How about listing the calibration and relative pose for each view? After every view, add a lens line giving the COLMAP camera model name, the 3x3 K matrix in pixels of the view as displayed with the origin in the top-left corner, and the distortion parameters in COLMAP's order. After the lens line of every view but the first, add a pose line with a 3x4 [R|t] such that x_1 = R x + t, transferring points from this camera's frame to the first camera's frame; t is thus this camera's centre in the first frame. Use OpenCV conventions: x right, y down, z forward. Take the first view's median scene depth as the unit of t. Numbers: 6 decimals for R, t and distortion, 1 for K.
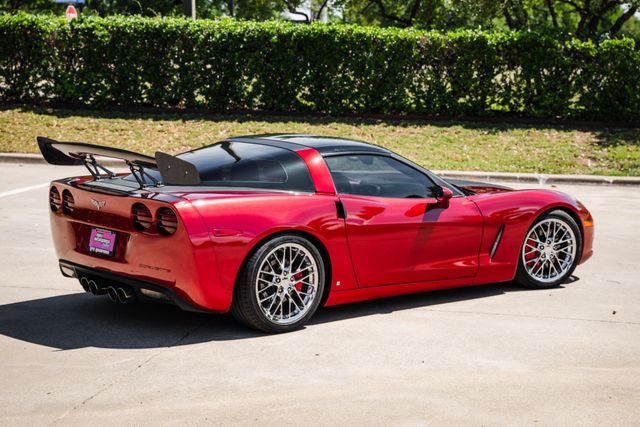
lens RADIAL K [[1271.0, 0, 317.8], [0, 1271.0, 227.1], [0, 0, 1]] dist [0.326780, 0.309947]
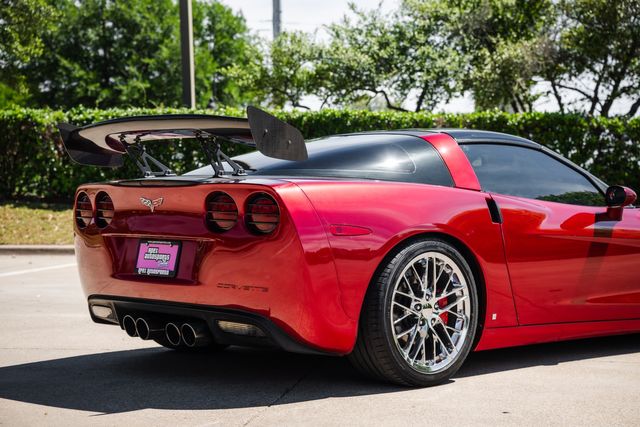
lens RADIAL K [[1142.4, 0, 320.0], [0, 1142.4, 213.5], [0, 0, 1]] dist [0.355555, 0.132397]
pose [[0.999010, -0.017084, 0.041066, -0.098057], [0.022063, 0.992034, -0.124024, 0.061025], [-0.038620, 0.124807, 0.991429, 0.353953]]
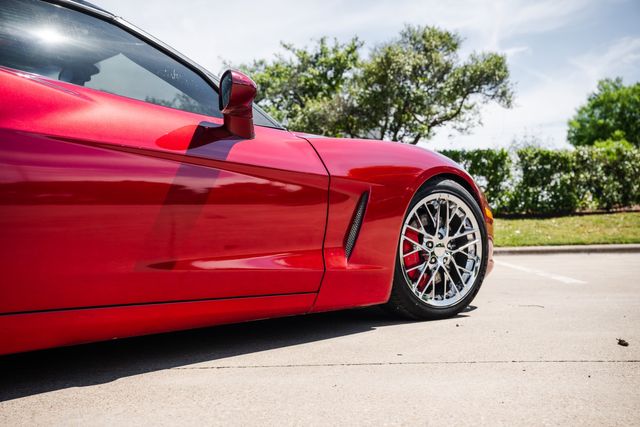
lens RADIAL K [[705.7, 0, 319.8], [0, 705.7, 222.9], [0, 0, 1]] dist [0.022494, 0.289846]
pose [[0.989088, -0.044308, 0.140509, 0.091069], [0.066659, 0.985090, -0.158601, 0.057992], [-0.131387, 0.166237, 0.977294, 0.768099]]
